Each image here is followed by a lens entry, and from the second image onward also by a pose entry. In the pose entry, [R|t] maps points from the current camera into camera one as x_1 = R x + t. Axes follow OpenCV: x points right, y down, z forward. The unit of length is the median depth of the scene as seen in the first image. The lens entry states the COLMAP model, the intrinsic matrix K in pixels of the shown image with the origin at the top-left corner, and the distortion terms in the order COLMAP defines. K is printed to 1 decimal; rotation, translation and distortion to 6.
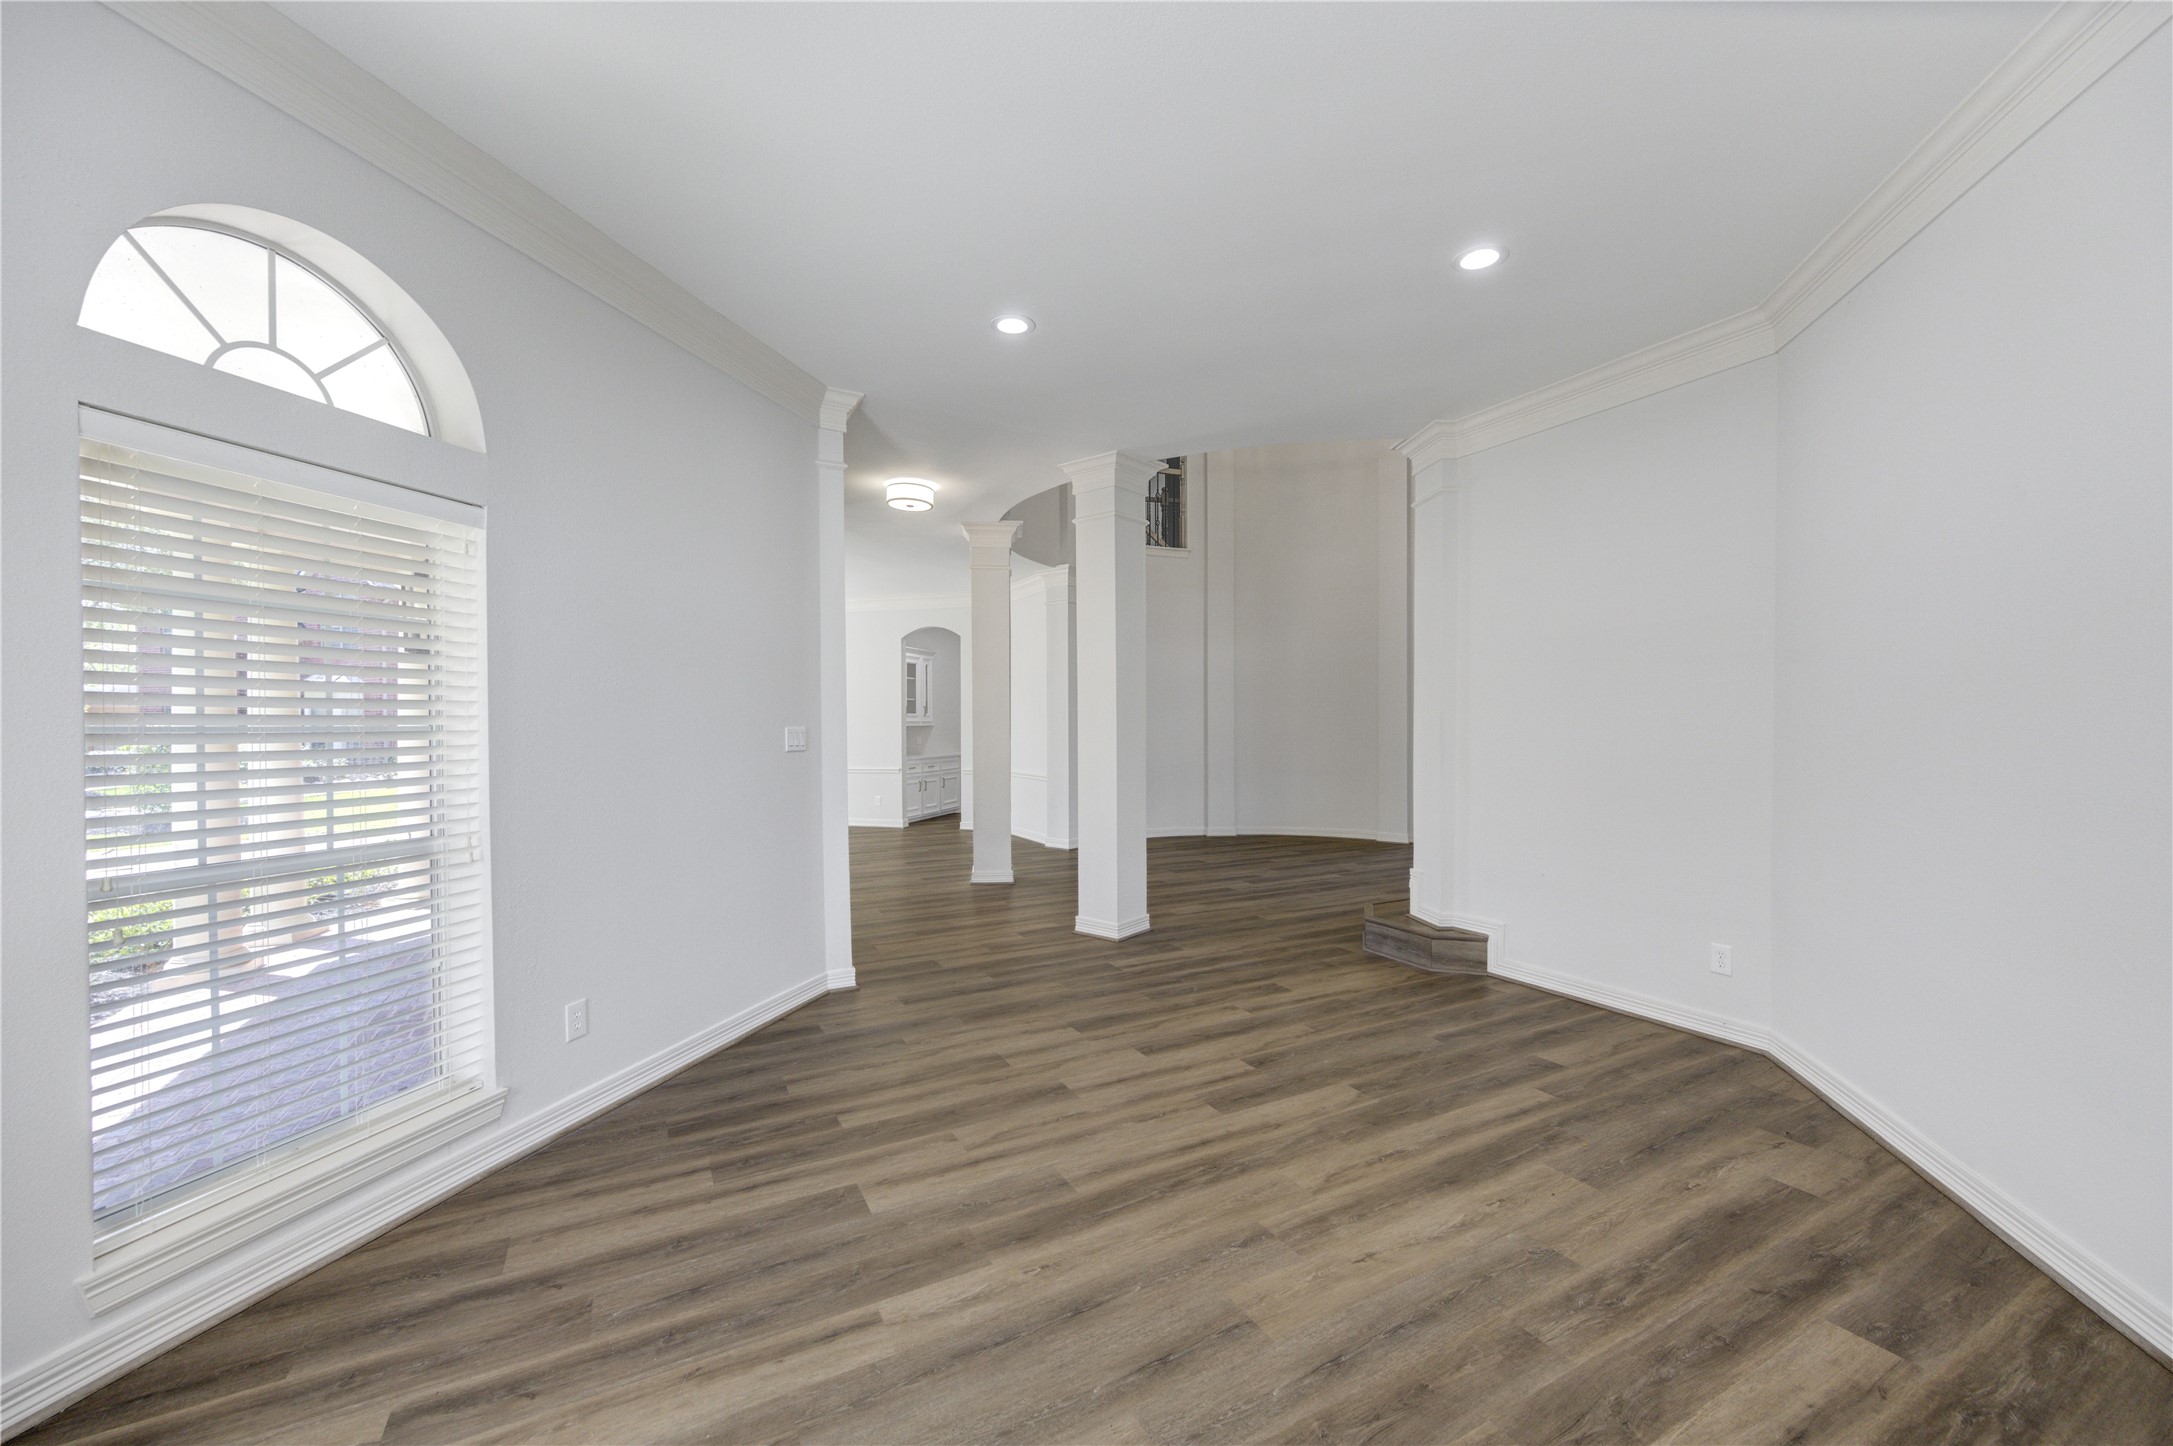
lens RADIAL K [[856.7, 0, 1093.3], [0, 856.7, 727.6], [0, 0, 1]] dist [0.000431, -0.000296]
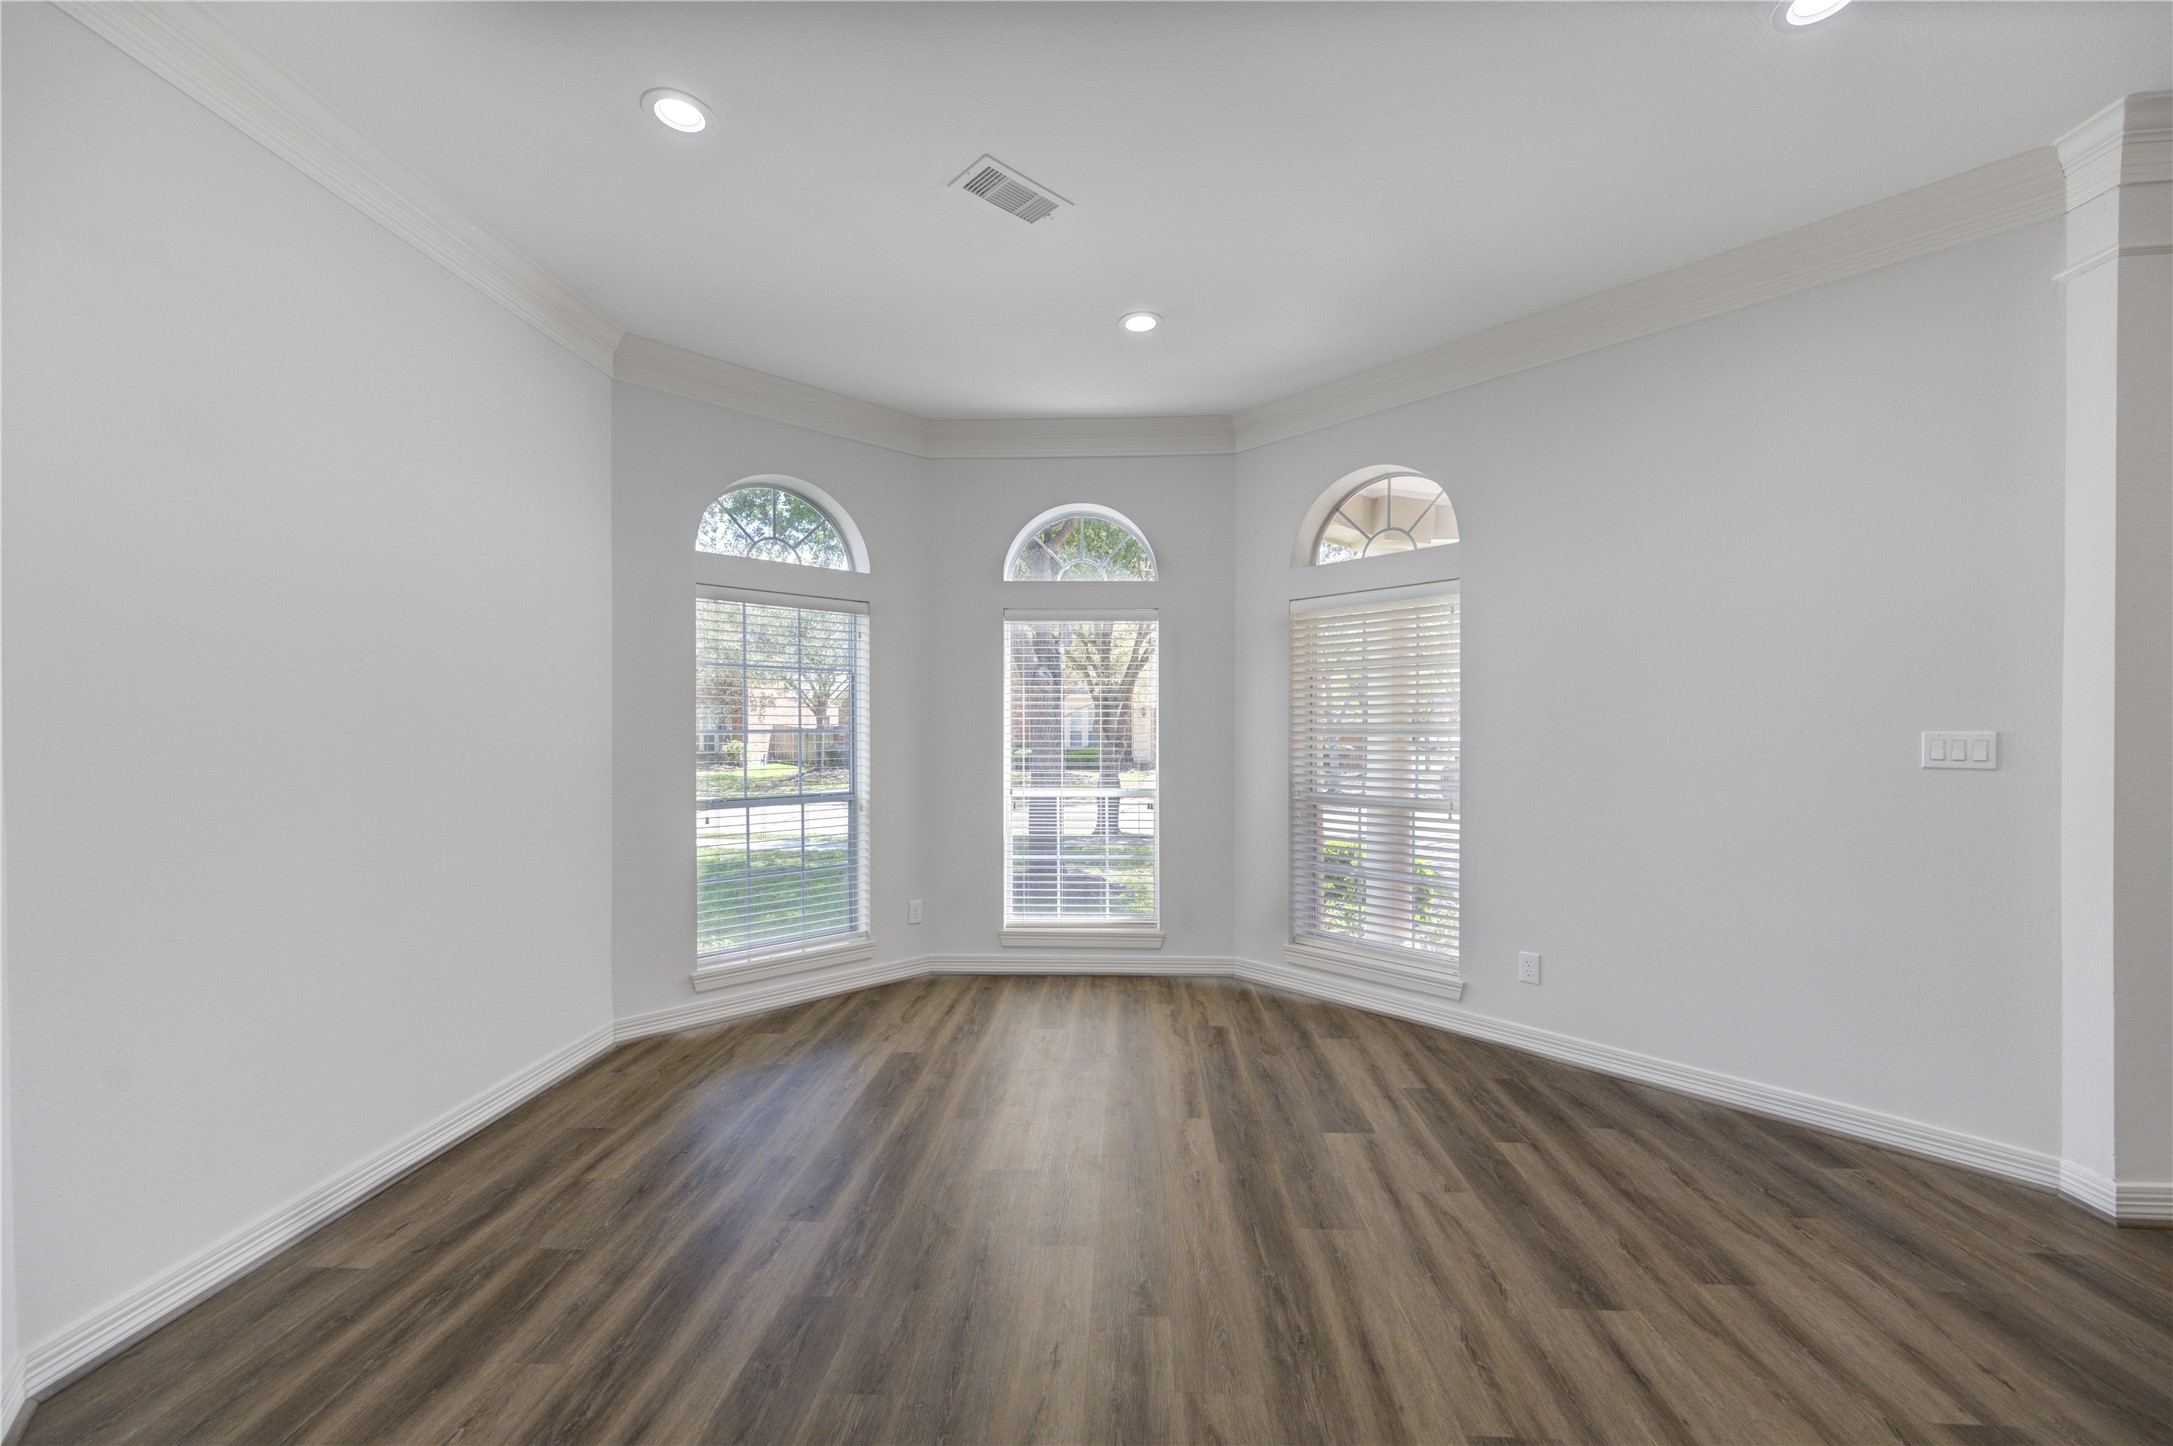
lens RADIAL K [[856.7, 0, 1093.8], [0, 856.7, 725.8], [0, 0, 1]] dist [0.000431, -0.000296]
pose [[-0.529605, 0.000787, -0.848244, 0.864154], [-0.000811, 0.999999, 0.001434, -0.008628], [0.848244, 0.001447, -0.529604, 1.256572]]
